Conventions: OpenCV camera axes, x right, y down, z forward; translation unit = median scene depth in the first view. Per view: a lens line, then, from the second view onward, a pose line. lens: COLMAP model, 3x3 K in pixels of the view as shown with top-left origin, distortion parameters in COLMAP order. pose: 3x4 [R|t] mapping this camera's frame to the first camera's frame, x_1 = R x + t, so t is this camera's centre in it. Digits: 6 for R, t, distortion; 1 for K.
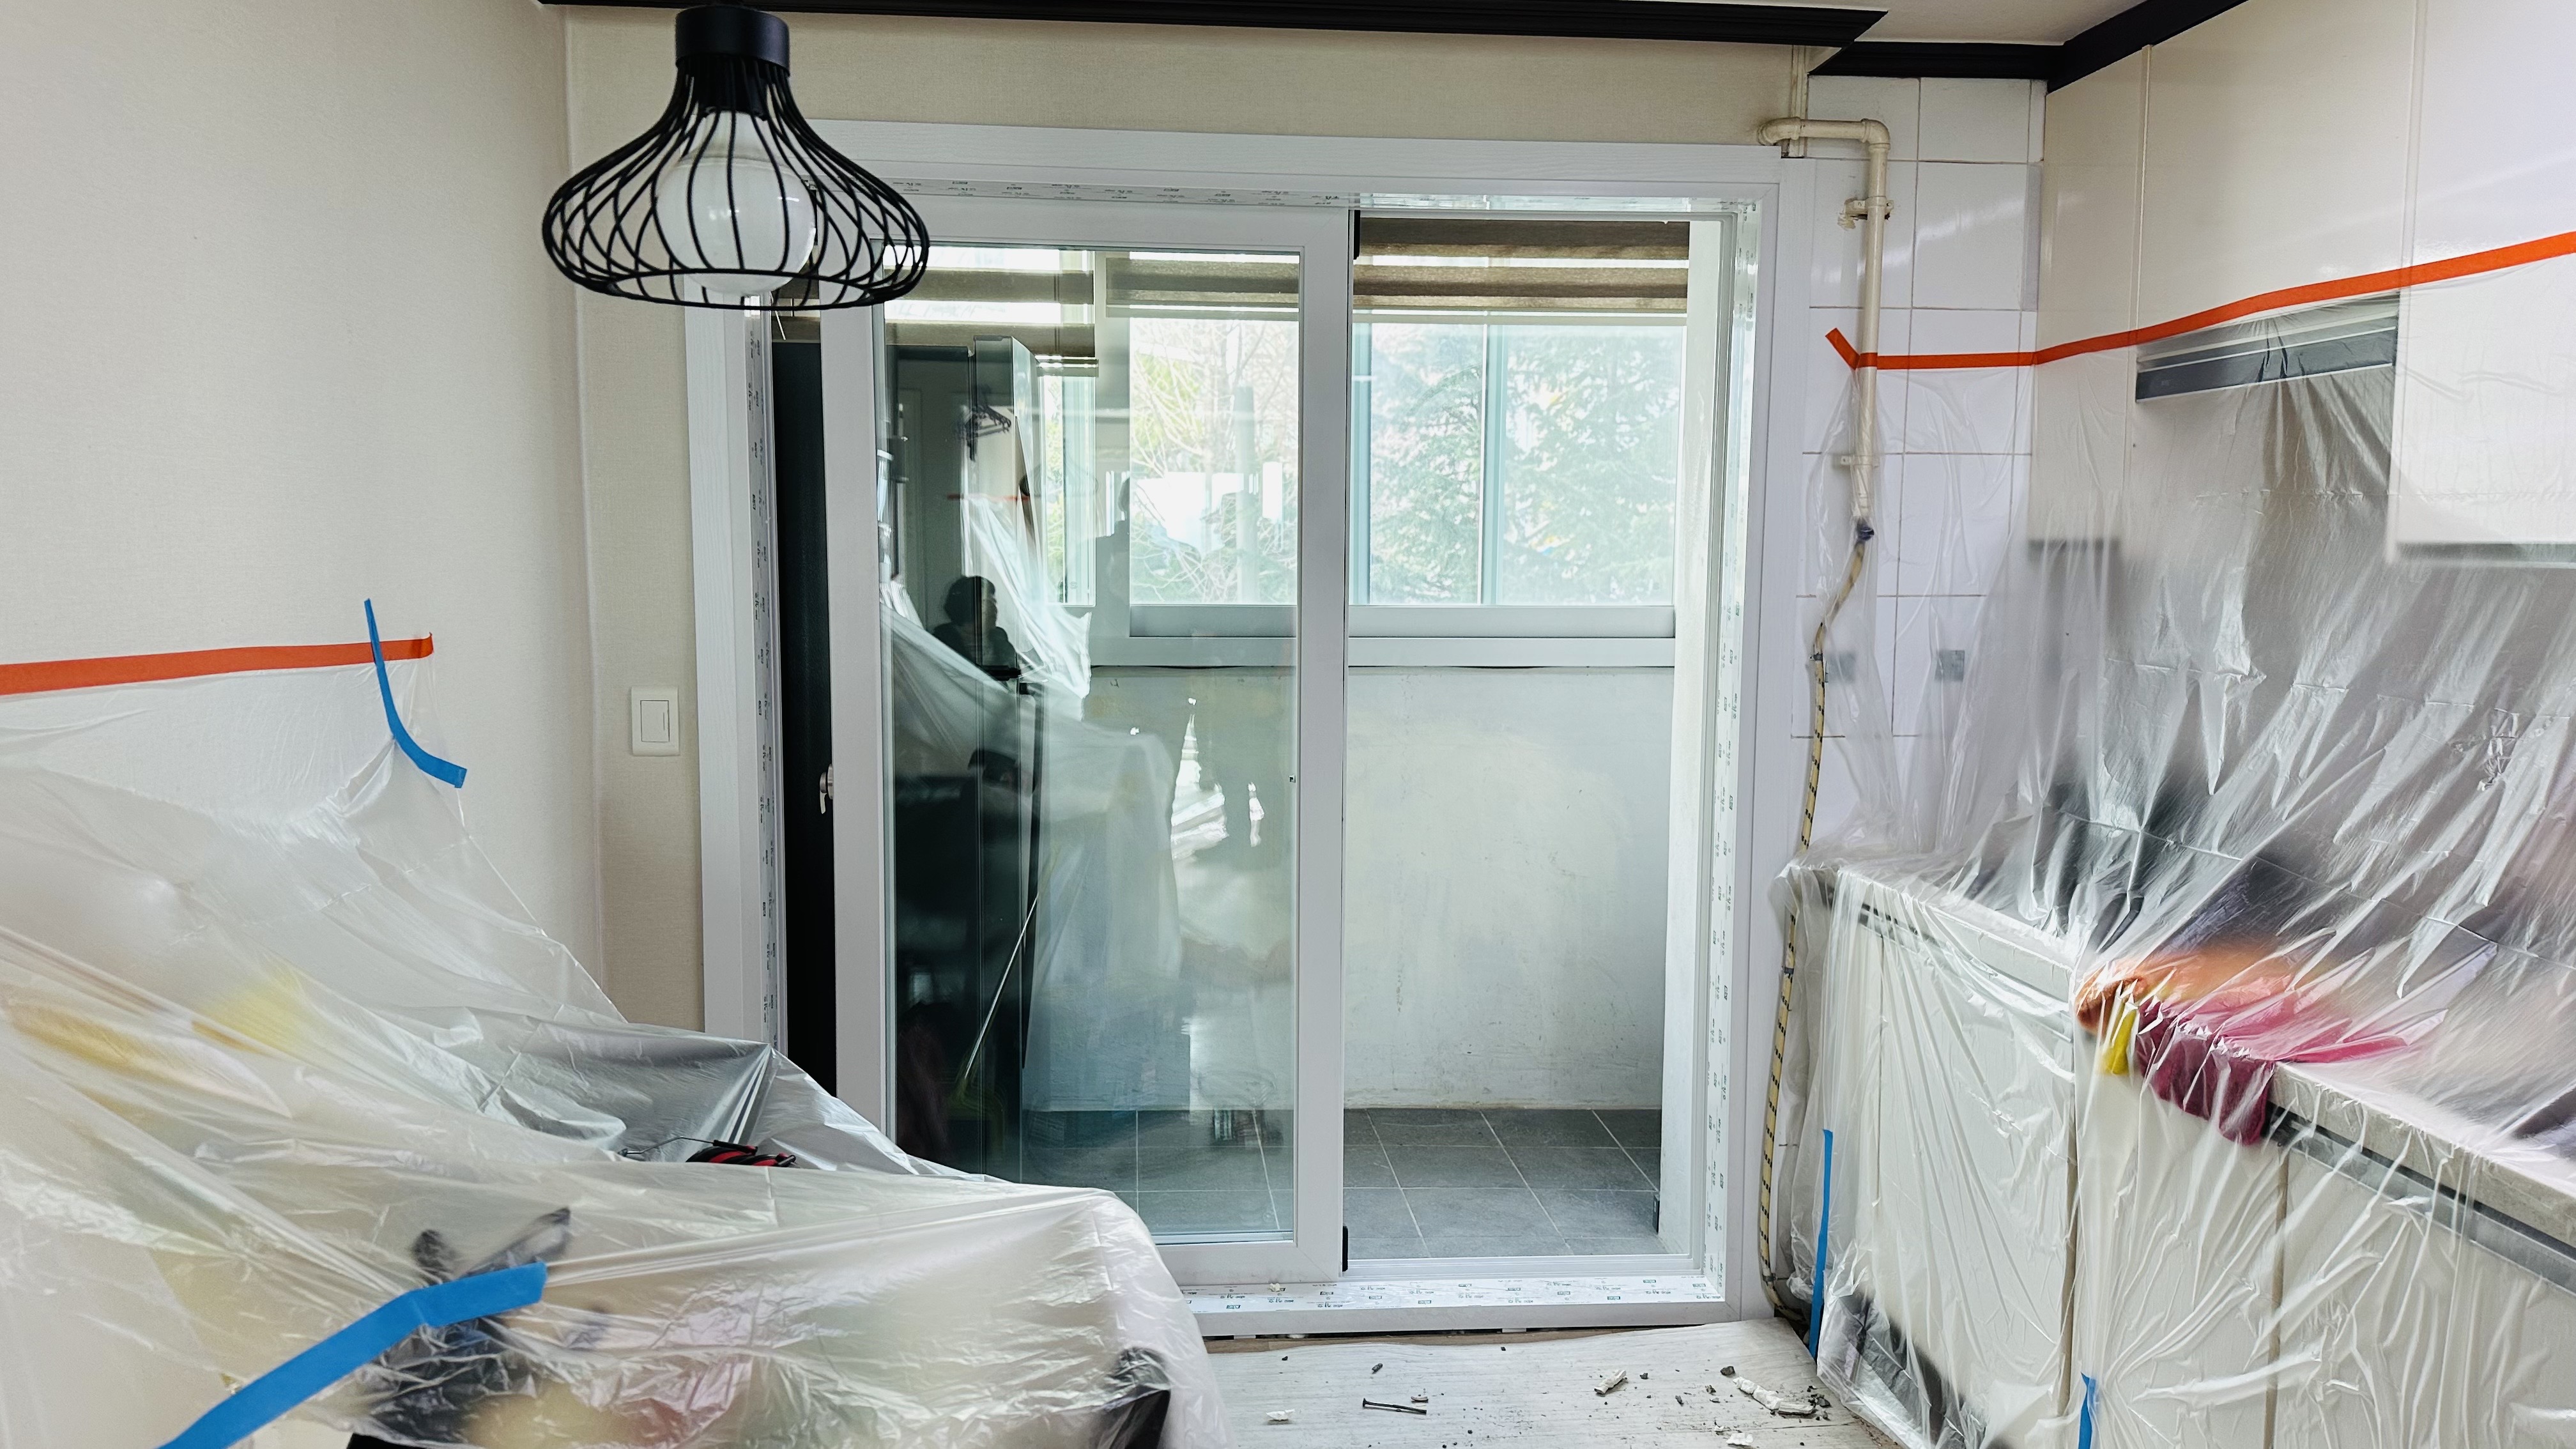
lens RADIAL K [[1757.2, 0, 1288.5], [0, 1757.2, 724.3], [0, 0, 1]] dist [0.002352, -0.000374]
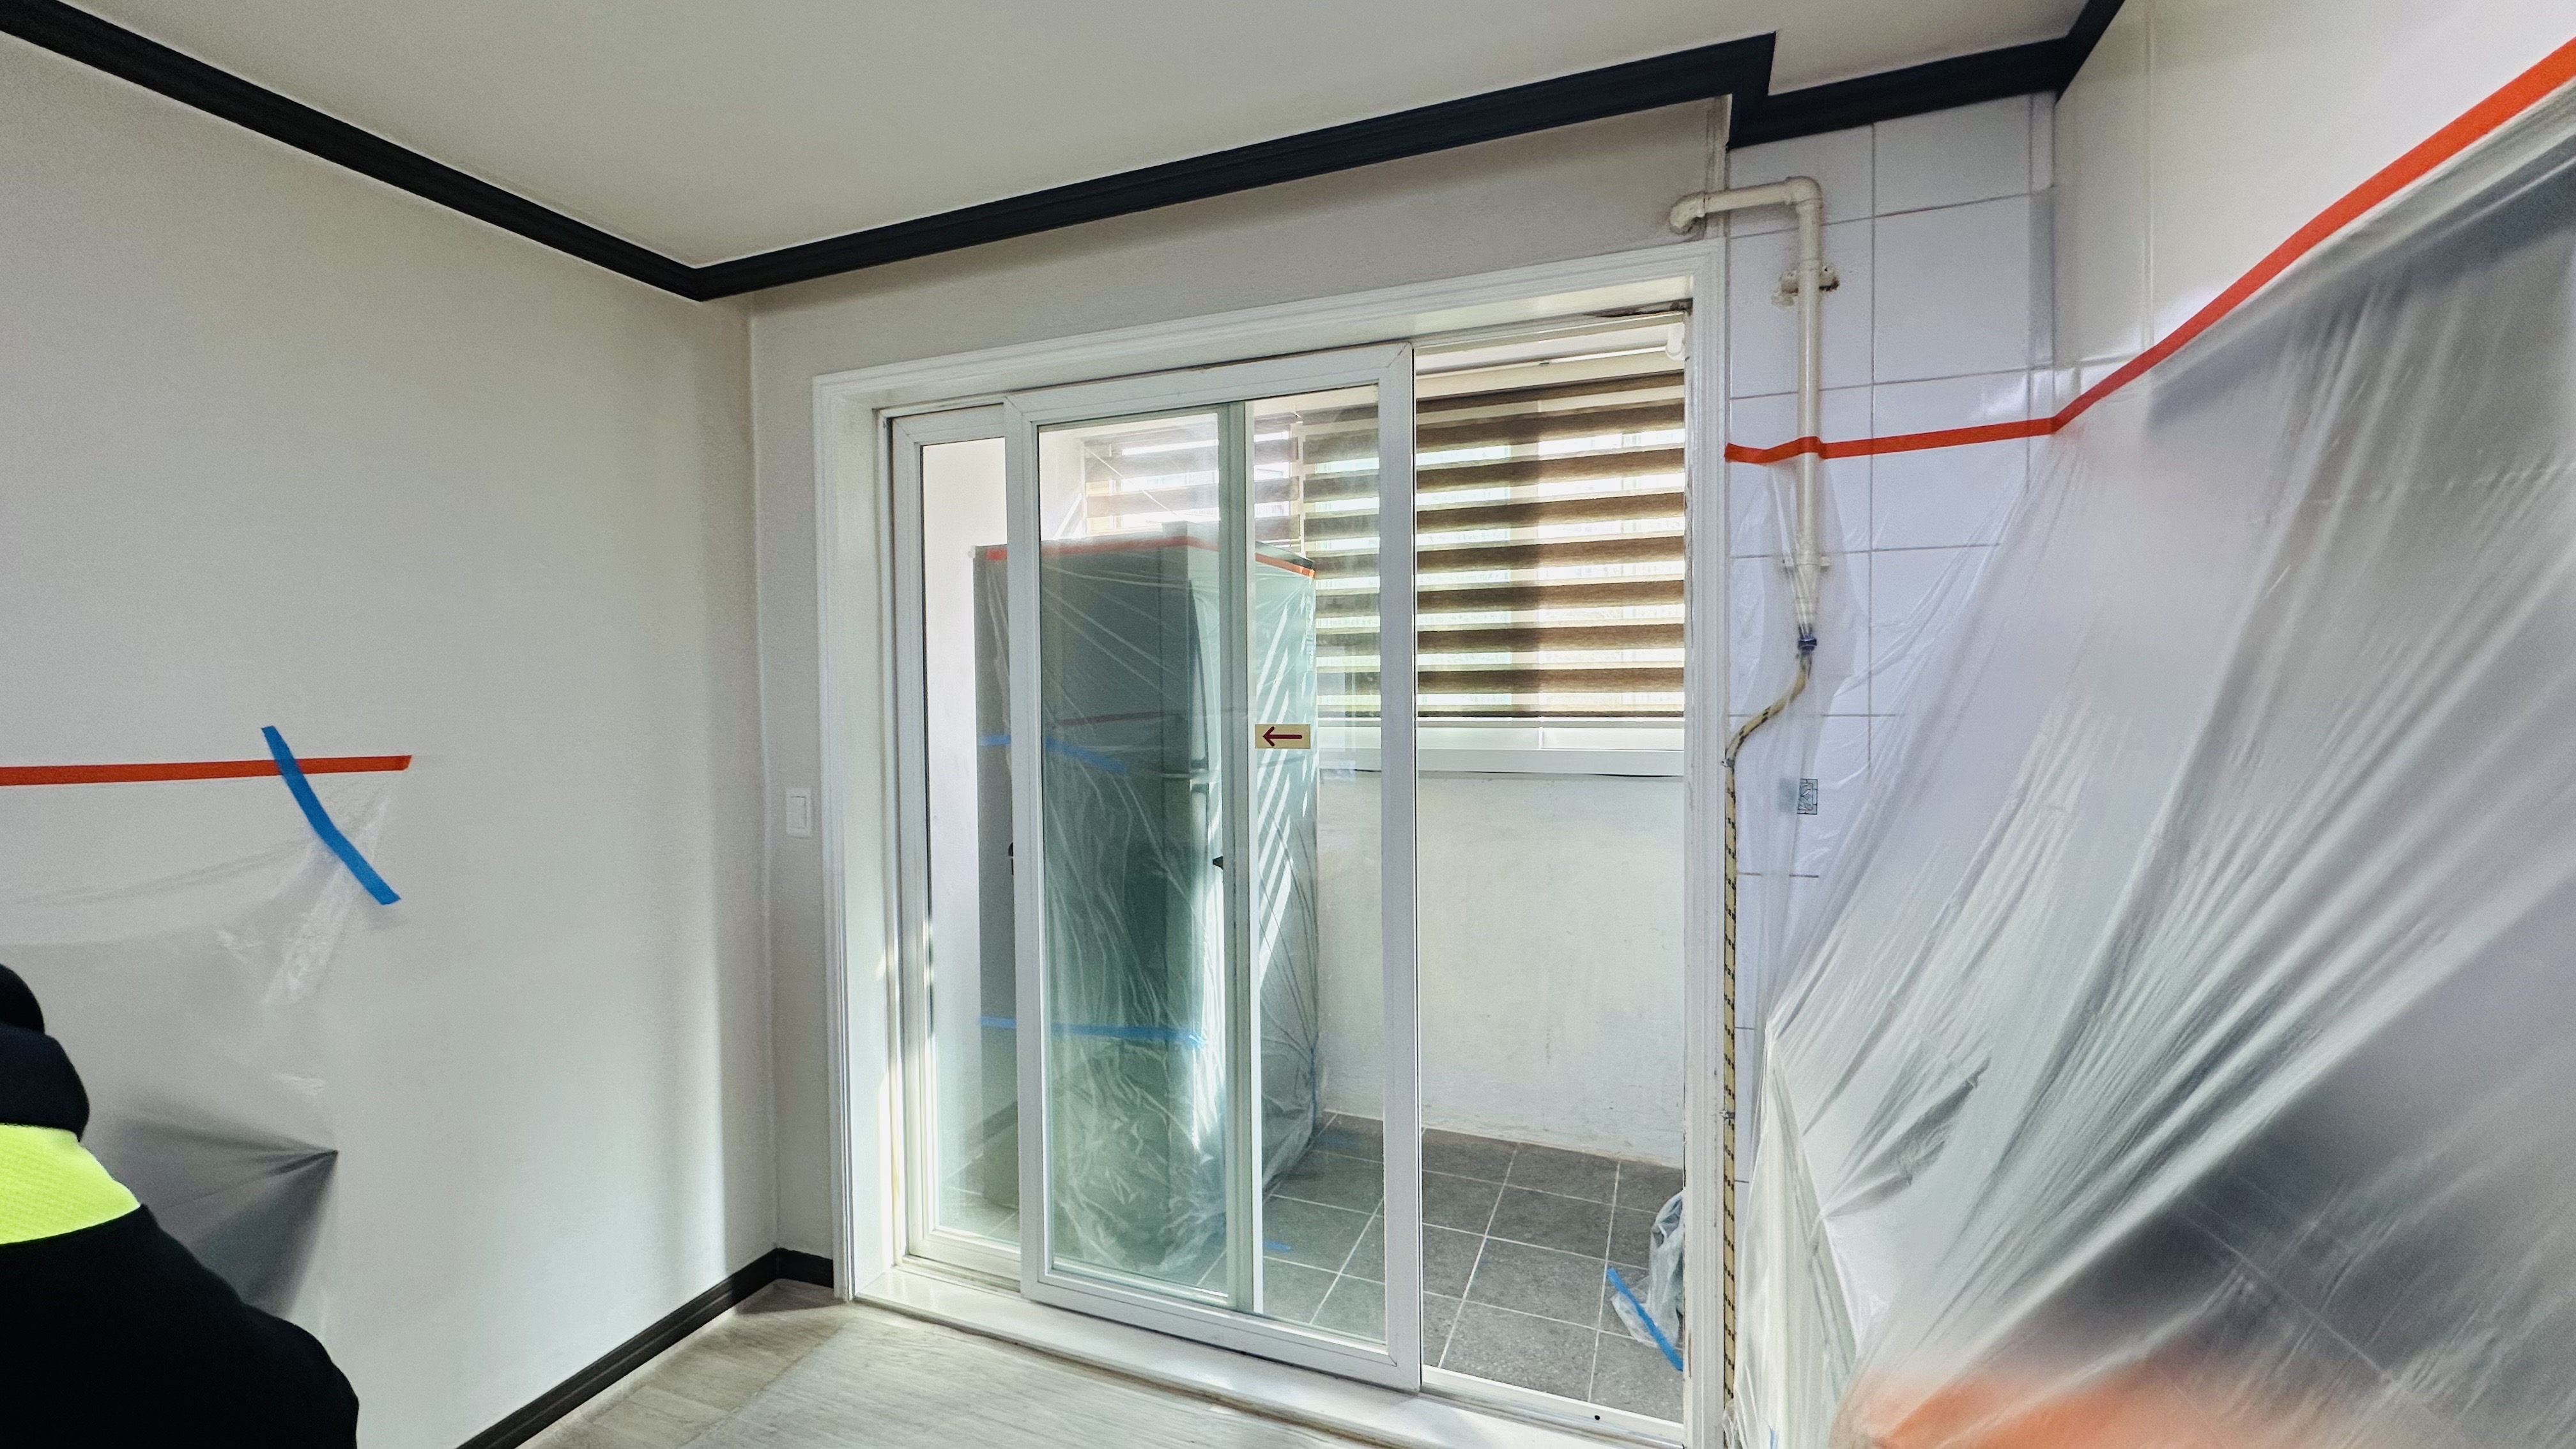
lens RADIAL K [[1033.2, 0, 1282.1], [0, 1033.2, 724.9], [0, 0, 1]] dist [0.001493, 0.000107]
pose [[0.903664, -0.002692, -0.428234, 0.311767], [-0.025637, 0.997847, -0.060372, -0.030218], [0.427474, 0.065535, 0.901649, 0.427565]]
